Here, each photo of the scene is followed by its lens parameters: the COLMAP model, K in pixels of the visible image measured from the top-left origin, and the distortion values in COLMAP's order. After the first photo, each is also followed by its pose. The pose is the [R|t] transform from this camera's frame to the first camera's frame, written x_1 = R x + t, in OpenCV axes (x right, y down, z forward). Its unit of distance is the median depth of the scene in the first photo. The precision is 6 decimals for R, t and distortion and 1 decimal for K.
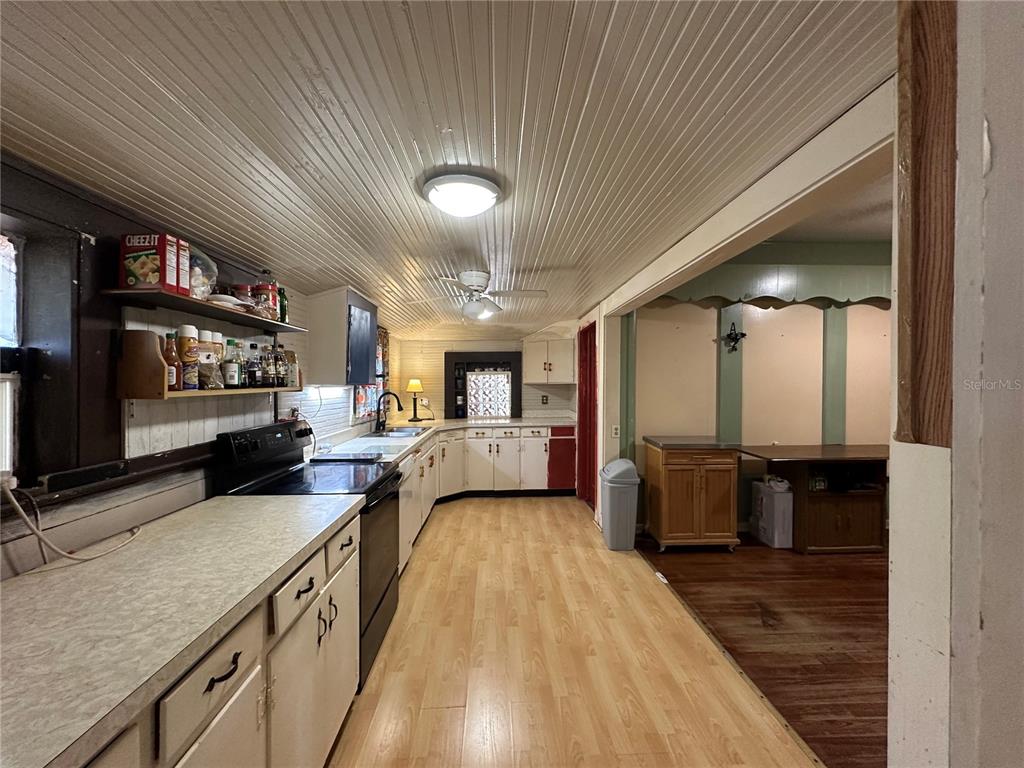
lens RADIAL K [[410.1, 0, 507.9], [0, 410.1, 386.3], [0, 0, 1]] dist [-0.002398, 0.000316]
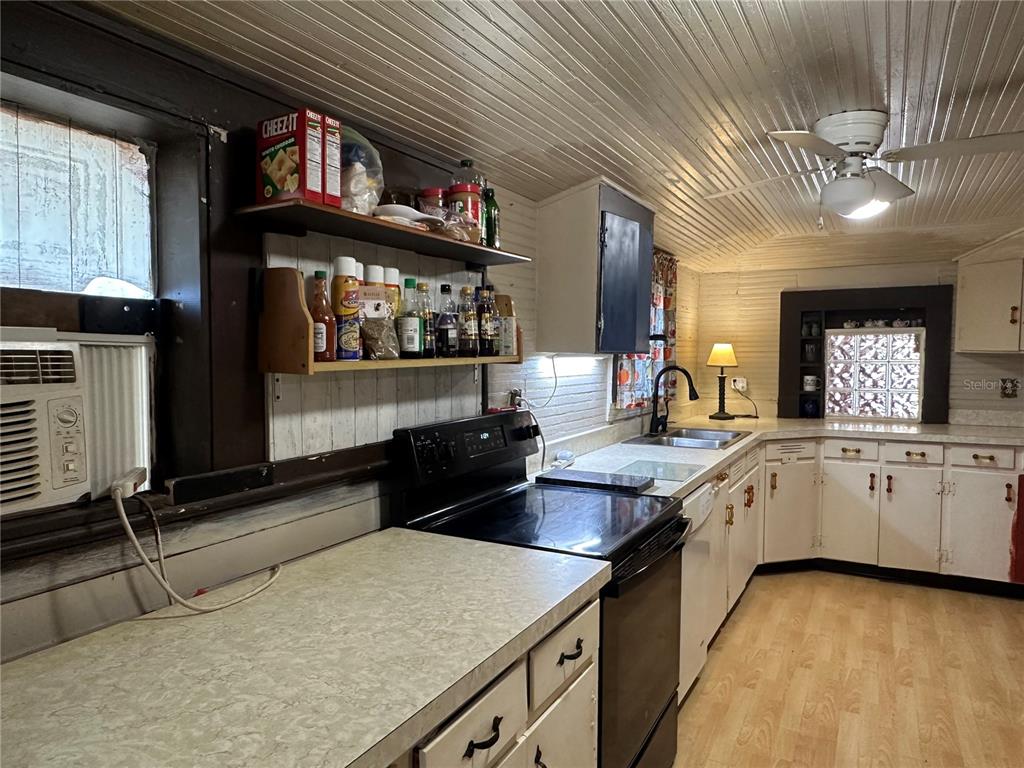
lens RADIAL K [[682.5, 0, 517.0], [0, 682.5, 383.7], [0, 0, 1]] dist [-0.002496, -0.000082]
pose [[0.866300, 0.030965, -0.498564, -0.017835], [-0.009580, 0.998923, 0.045396, -0.003687], [0.499433, -0.034550, 0.865663, 0.157006]]
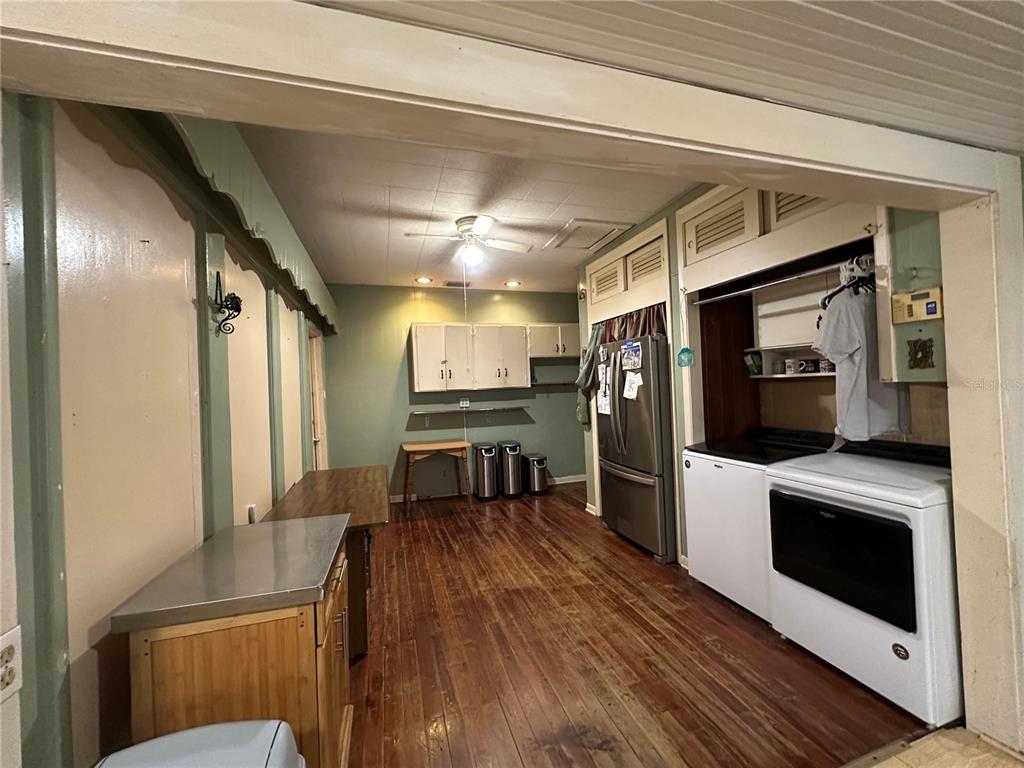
lens RADIAL K [[410.1, 0, 516.3], [0, 410.1, 384.0], [0, 0, 1]] dist [-0.002398, 0.000316]
pose [[-0.275217, 0.017188, 0.961228, 0.024803], [0.054046, 0.998536, -0.002381, -0.014868], [-0.959862, 0.051295, -0.275743, 1.449539]]
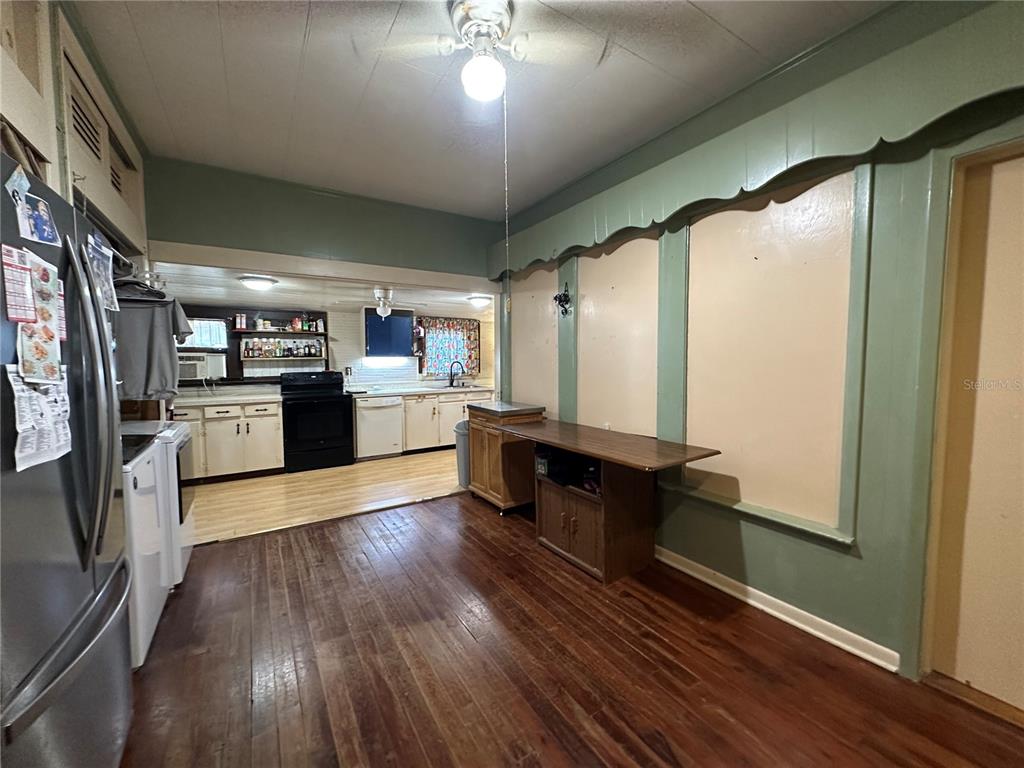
lens RADIAL K [[410.1, 0, 508.5], [0, 410.1, 384.1], [0, 0, 1]] dist [-0.002398, 0.000316]
pose [[0.501735, 0.048152, -0.863680, 2.253733], [0.000859, 0.998421, 0.056163, 0.027646], [0.865021, -0.028921, 0.500901, 0.800305]]
